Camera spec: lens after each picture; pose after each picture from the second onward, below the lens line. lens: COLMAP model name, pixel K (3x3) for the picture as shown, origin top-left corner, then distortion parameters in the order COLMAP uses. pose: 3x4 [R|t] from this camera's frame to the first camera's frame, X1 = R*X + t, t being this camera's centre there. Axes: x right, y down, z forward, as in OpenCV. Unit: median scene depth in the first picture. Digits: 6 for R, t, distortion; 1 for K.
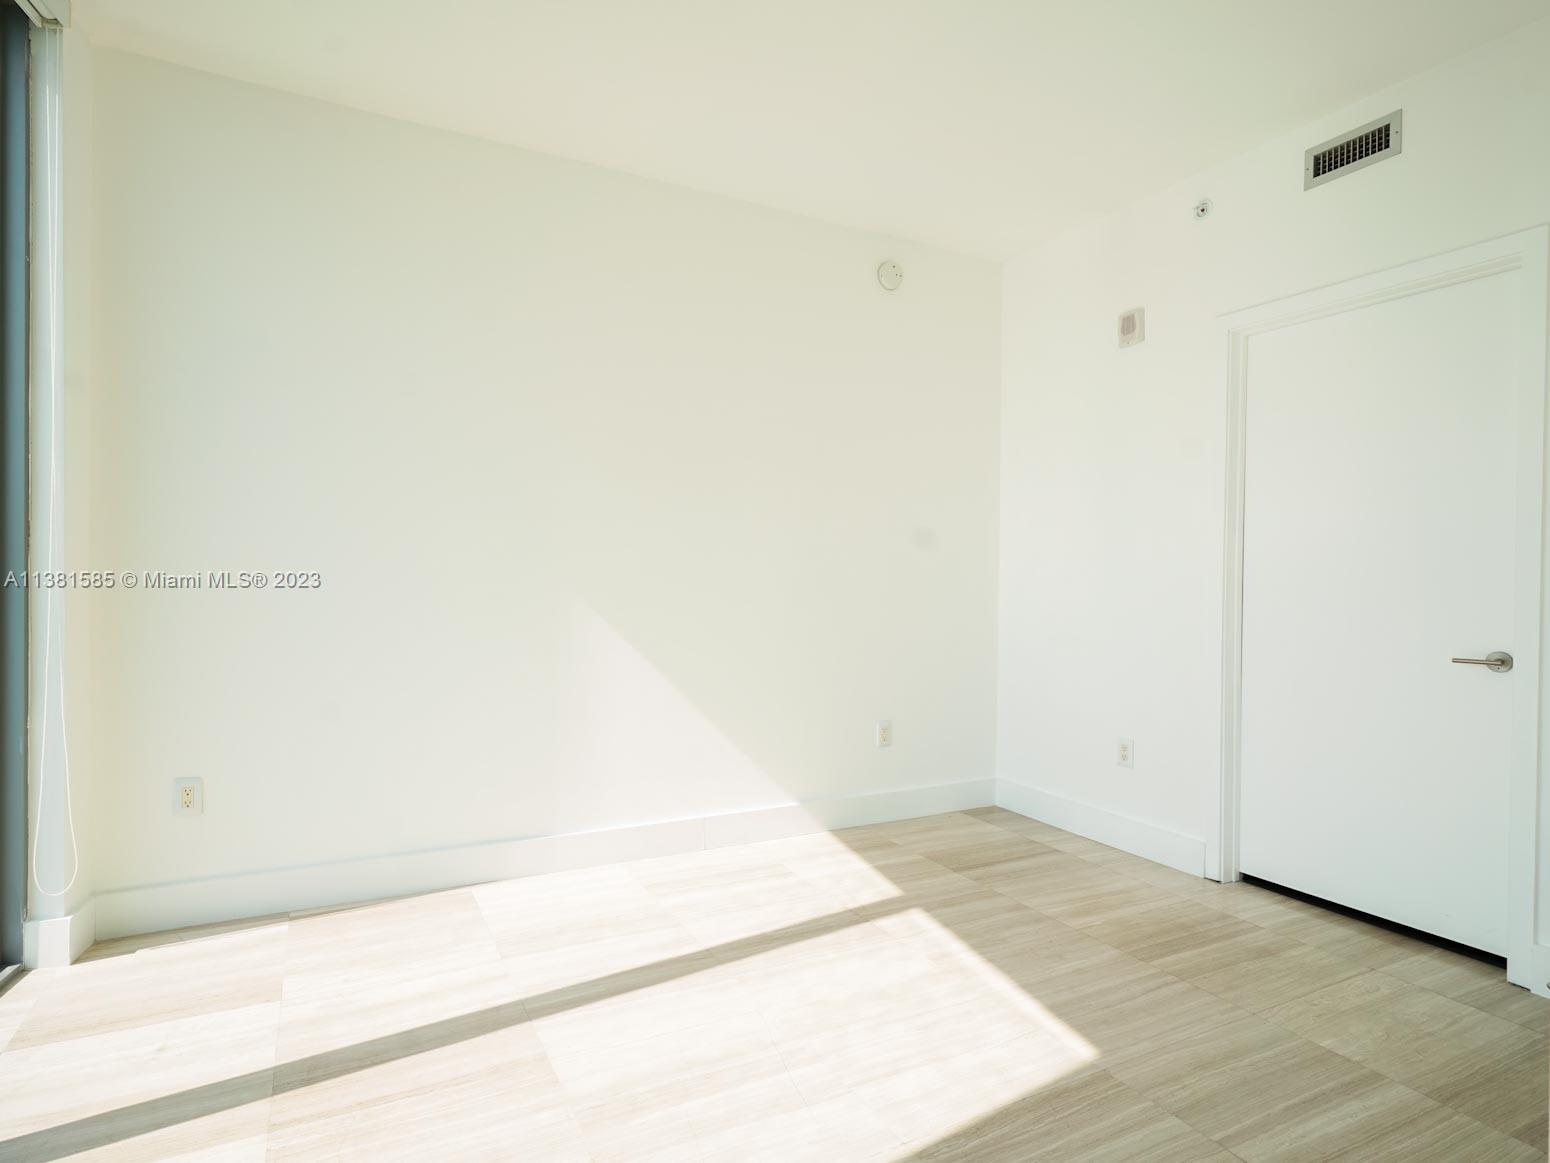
lens RADIAL K [[848.8, 0, 775.0], [0, 848.8, 581.5], [0, 0, 1]] dist [0.000742, 0.002508]
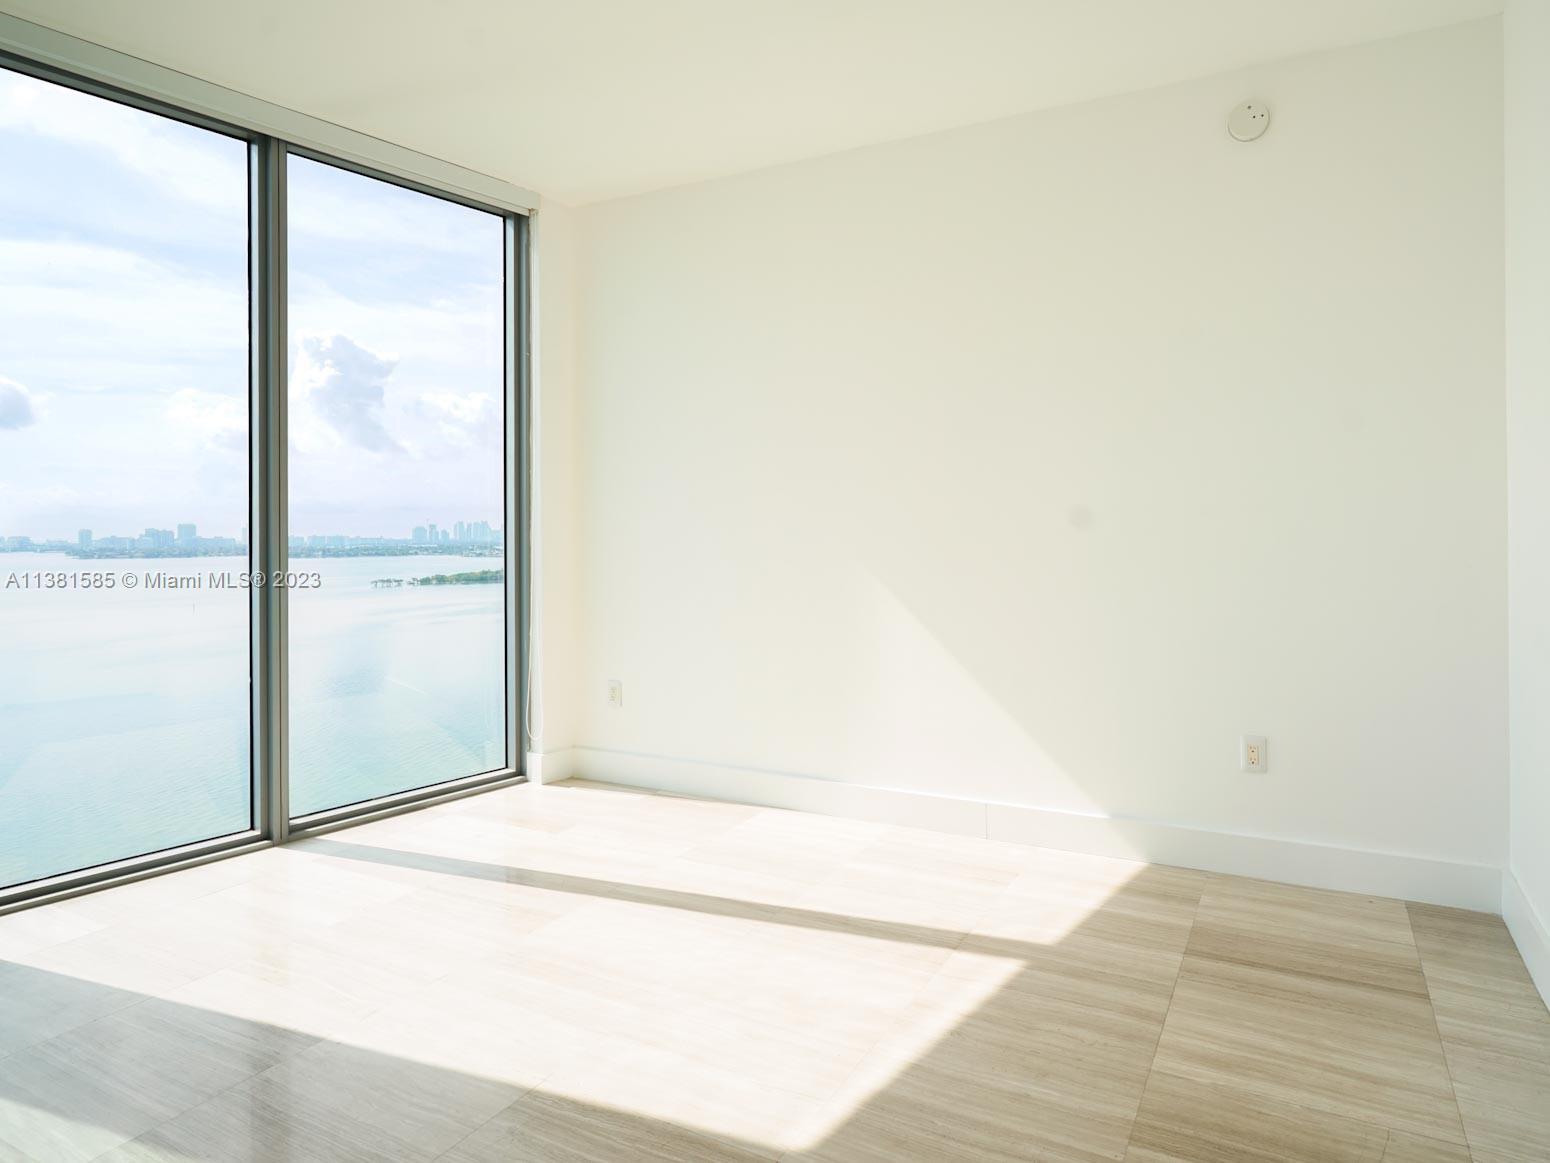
lens RADIAL K [[882.6, 0, 775.0], [0, 882.6, 581.5], [0, 0, 1]] dist [0.002047, 0.001740]
pose [[0.581795, 0.028265, -0.812844, 0.680016], [0.009751, 0.999082, 0.041721, 0.002074], [0.813277, -0.032199, 0.580985, 0.353966]]
